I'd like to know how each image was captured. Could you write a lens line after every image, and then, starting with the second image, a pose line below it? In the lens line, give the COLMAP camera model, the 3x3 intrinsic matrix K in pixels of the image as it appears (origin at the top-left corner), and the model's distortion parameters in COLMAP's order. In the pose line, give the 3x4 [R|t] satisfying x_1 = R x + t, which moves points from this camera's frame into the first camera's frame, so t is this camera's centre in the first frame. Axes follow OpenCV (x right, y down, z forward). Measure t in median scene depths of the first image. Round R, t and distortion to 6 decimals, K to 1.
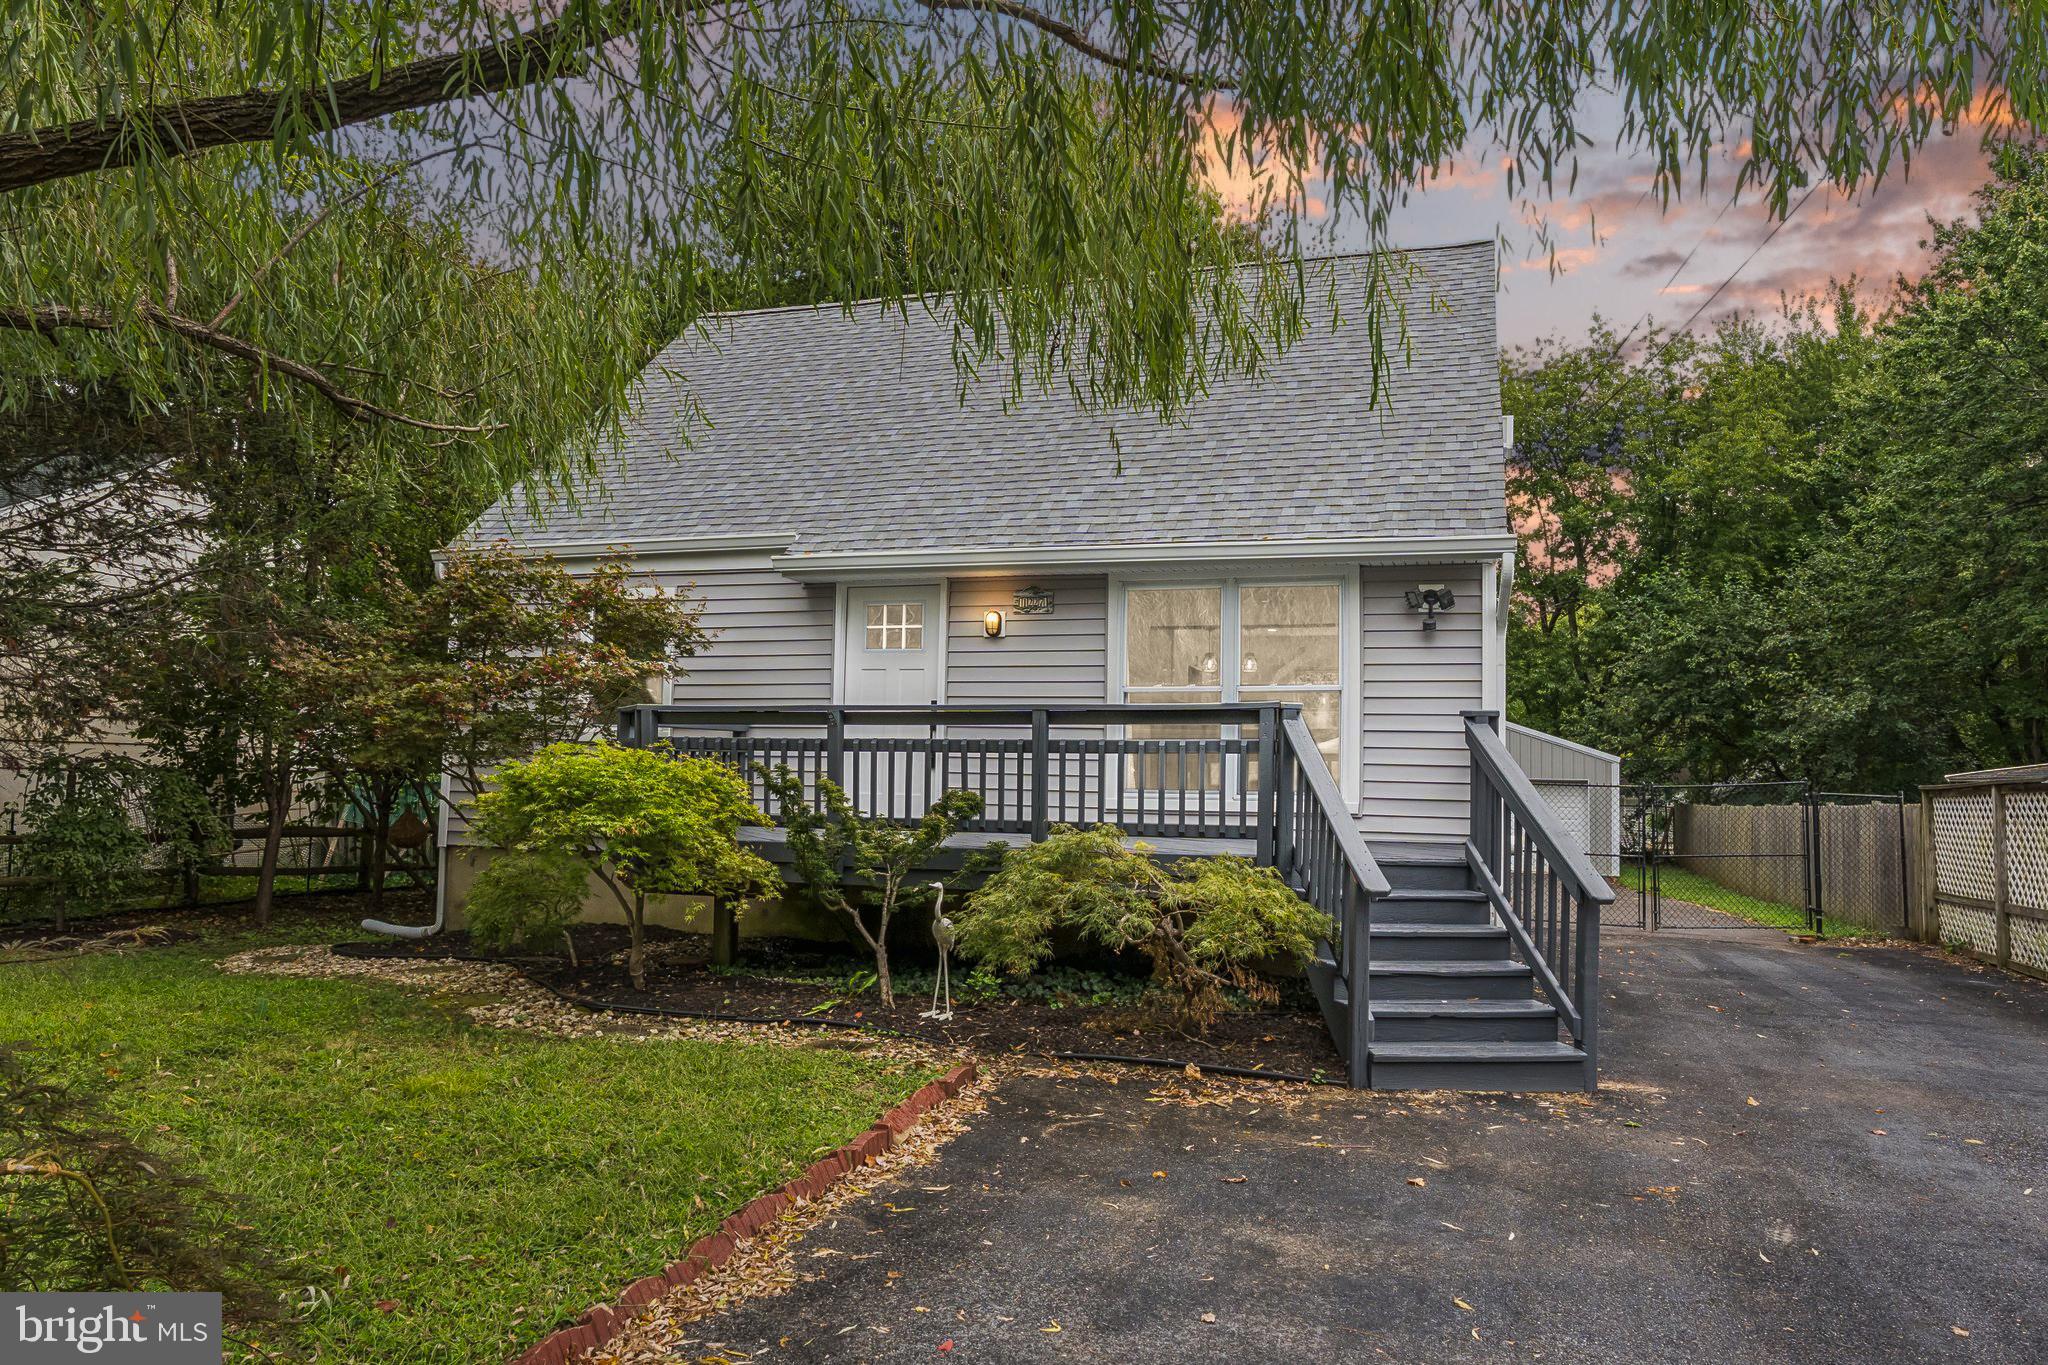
lens RADIAL K [[1439.0, 0, 1024.0], [0, 1439.0, 682.5], [0, 0, 1]] dist [-0.000983, 0.000432]
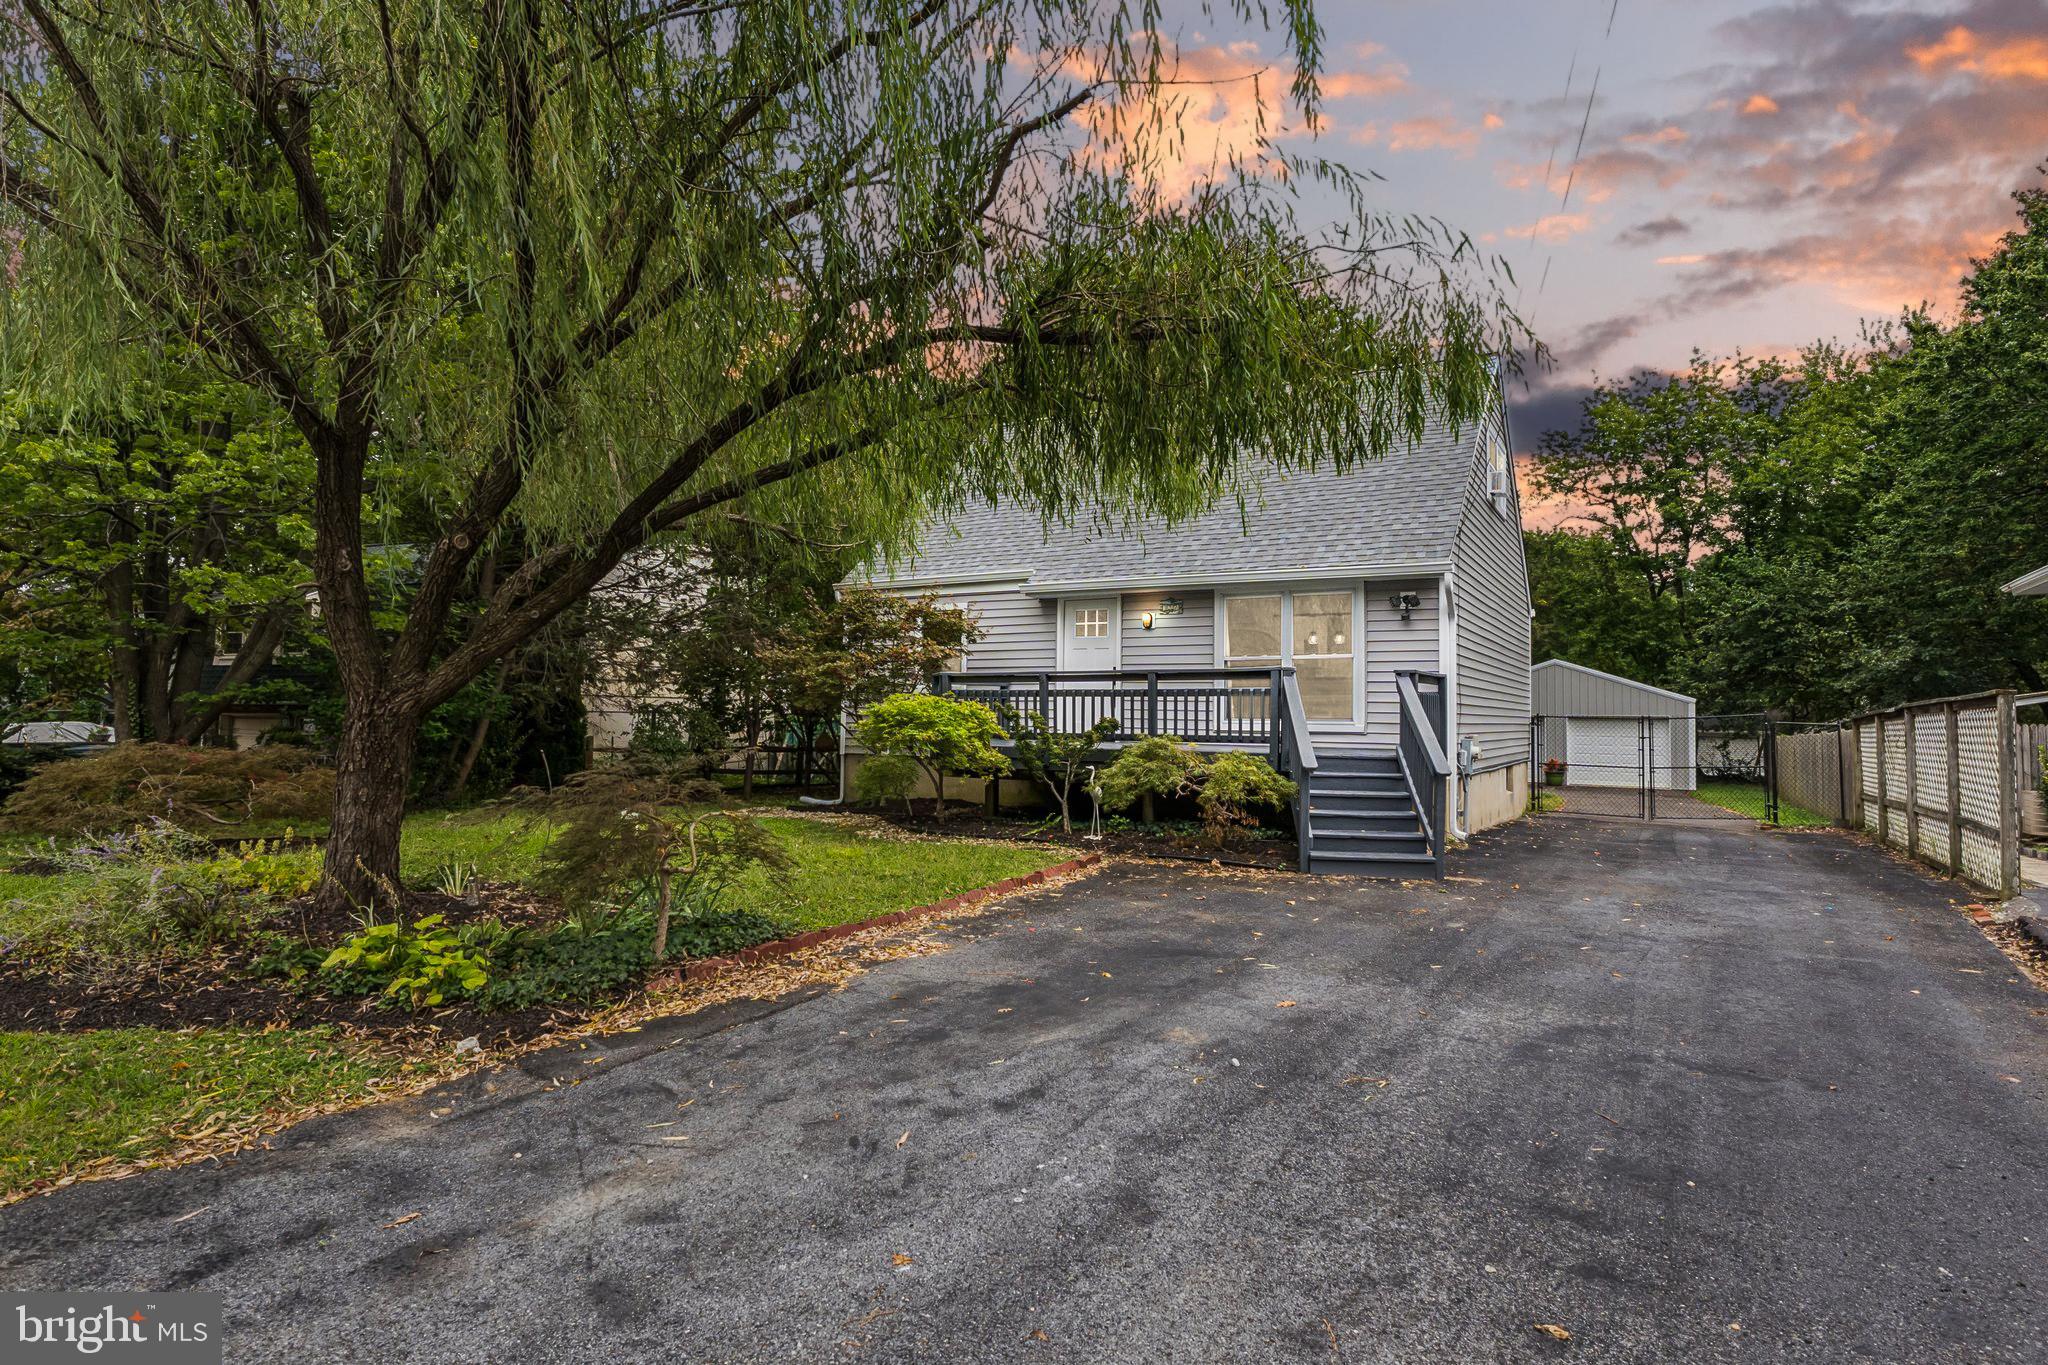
lens RADIAL K [[1065.9, 0, 1024.0], [0, 1065.9, 682.5], [0, 0, 1]] dist [-0.000602, -0.000287]
pose [[0.976737, -0.011587, -0.214126, 0.109429], [0.018237, 0.999410, 0.029106, -0.008174], [0.213663, -0.032334, 0.976372, -0.262099]]
